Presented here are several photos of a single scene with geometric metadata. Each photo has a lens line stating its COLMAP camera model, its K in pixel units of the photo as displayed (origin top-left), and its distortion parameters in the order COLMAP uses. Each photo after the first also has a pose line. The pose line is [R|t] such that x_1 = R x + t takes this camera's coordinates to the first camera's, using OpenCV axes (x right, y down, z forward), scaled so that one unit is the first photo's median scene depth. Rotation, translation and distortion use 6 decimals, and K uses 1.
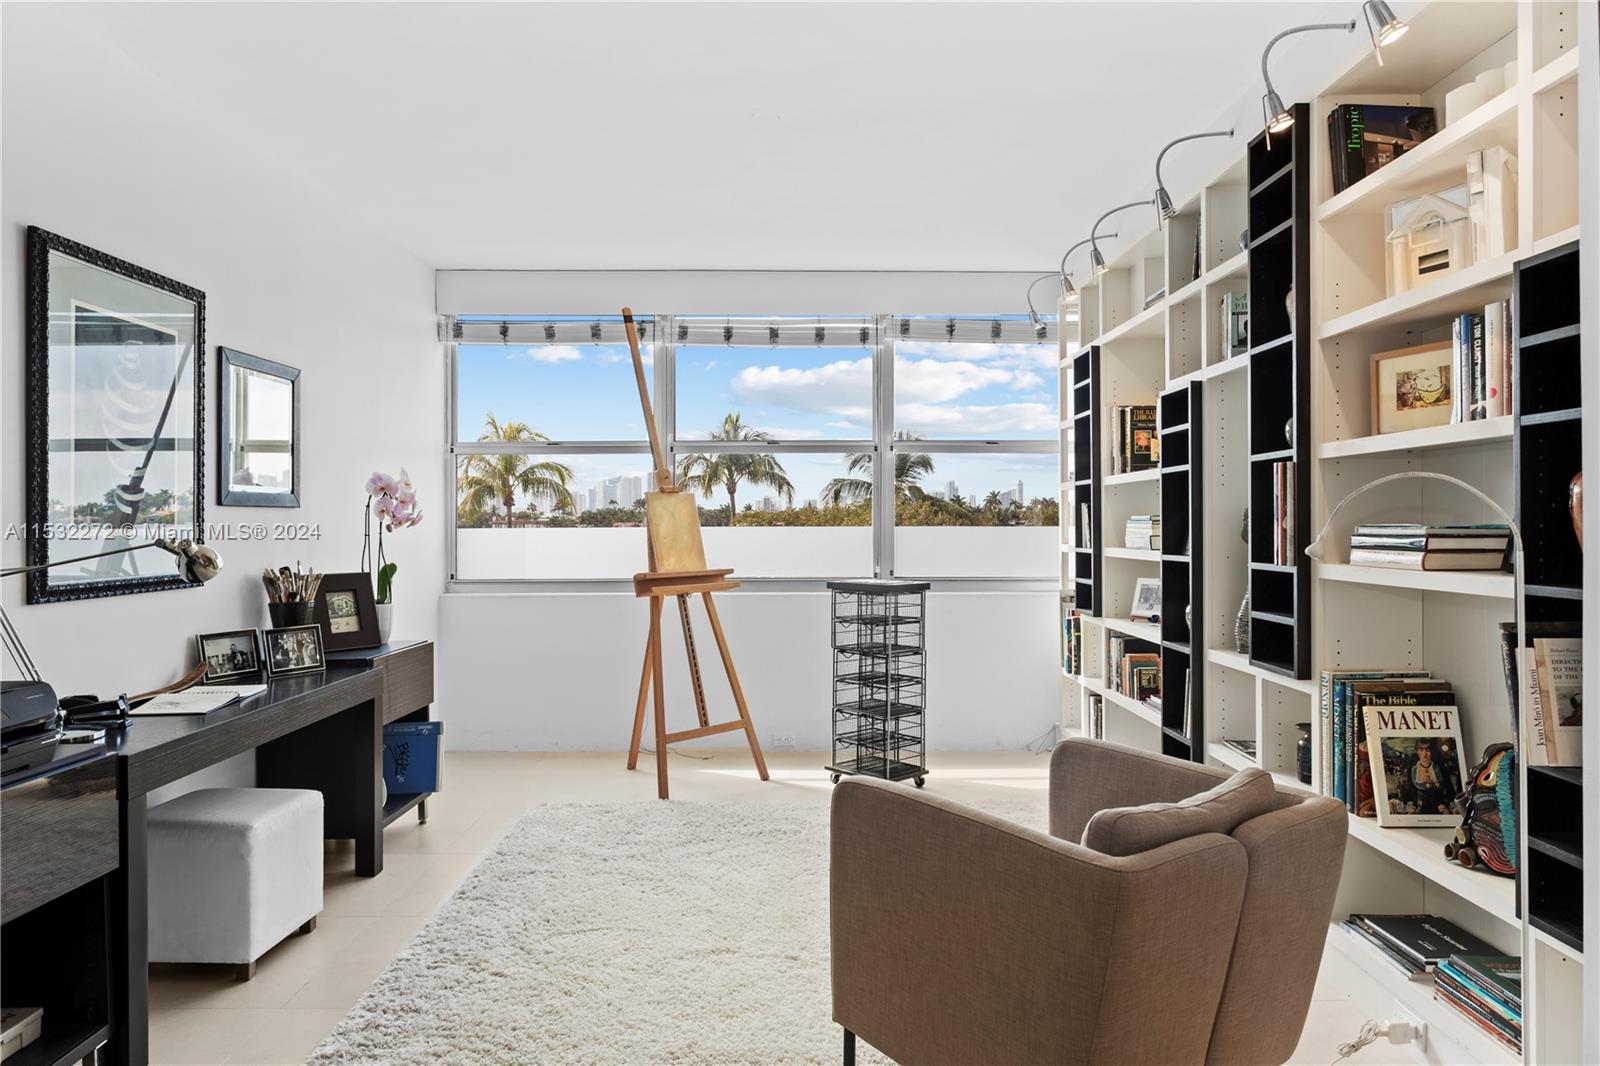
lens RADIAL K [[1004.7, 0, 809.5], [0, 1004.7, 524.1], [0, 0, 1]] dist [-0.004798, 0.004947]
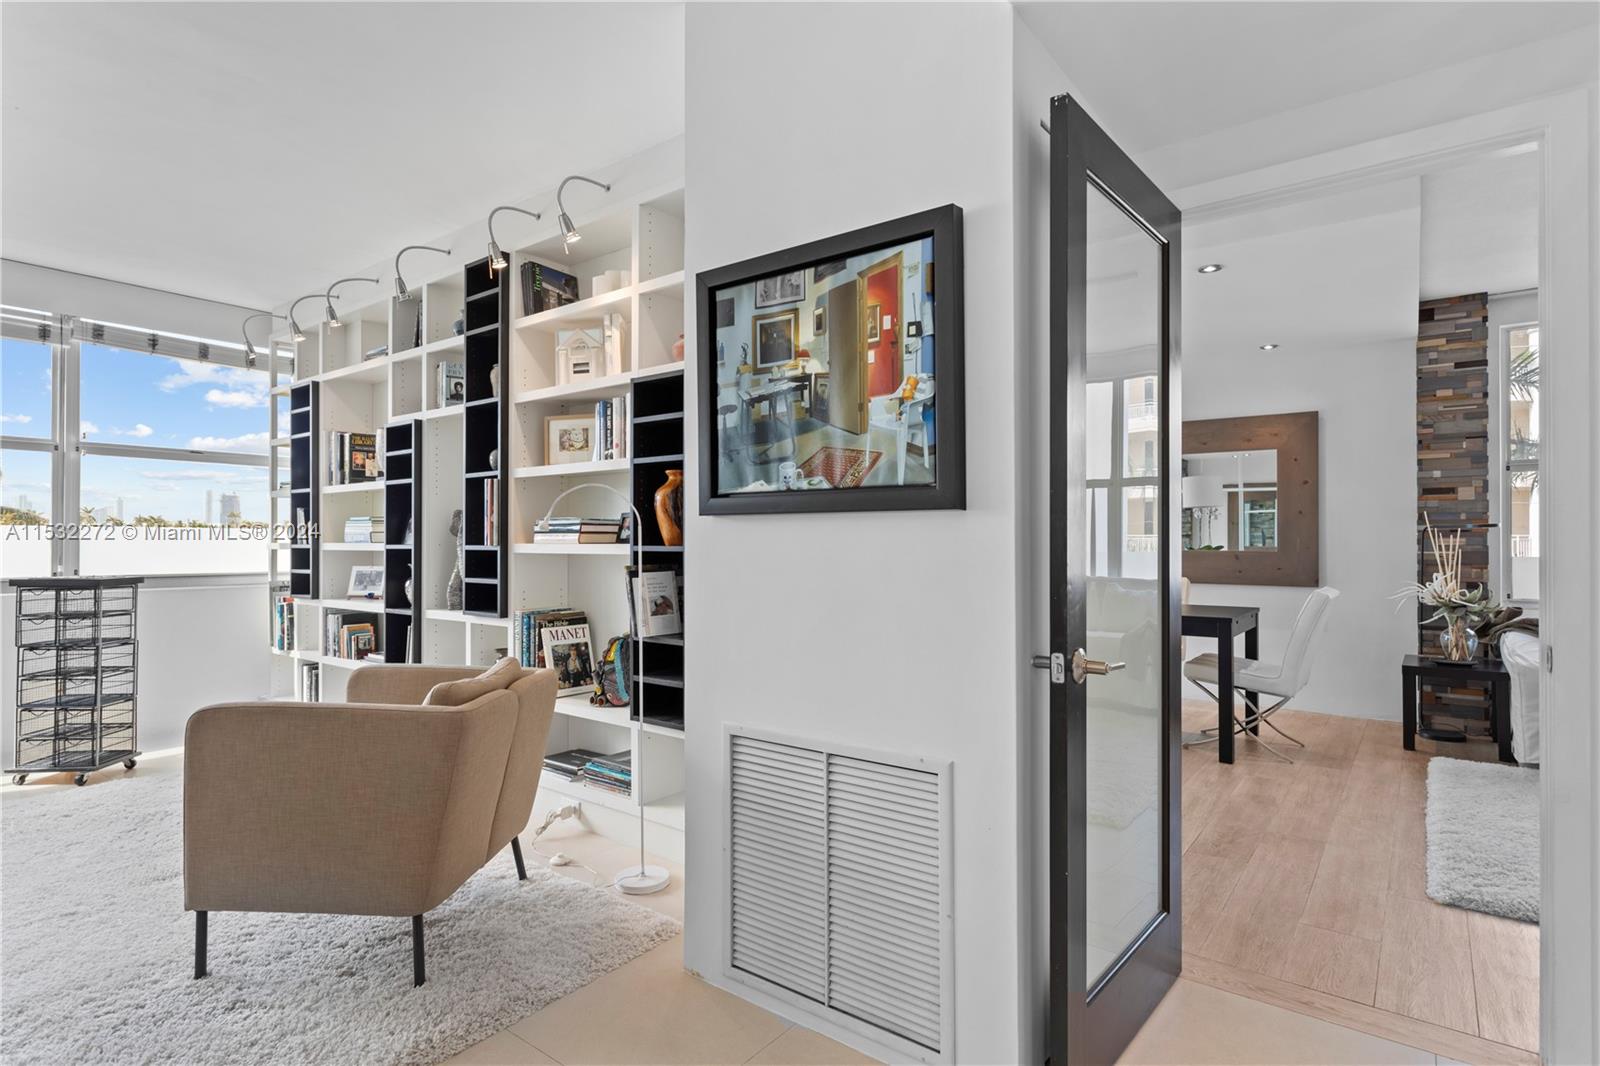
lens RADIAL K [[783.1, 0, 793.5], [0, 783.1, 531.9], [0, 0, 1]] dist [-0.003425, 0.002656]
pose [[0.622648, 0.008116, 0.782460, -0.169701], [-0.001250, 0.999955, -0.009377, 0.028834], [-0.782501, 0.004860, 0.622630, -0.108334]]
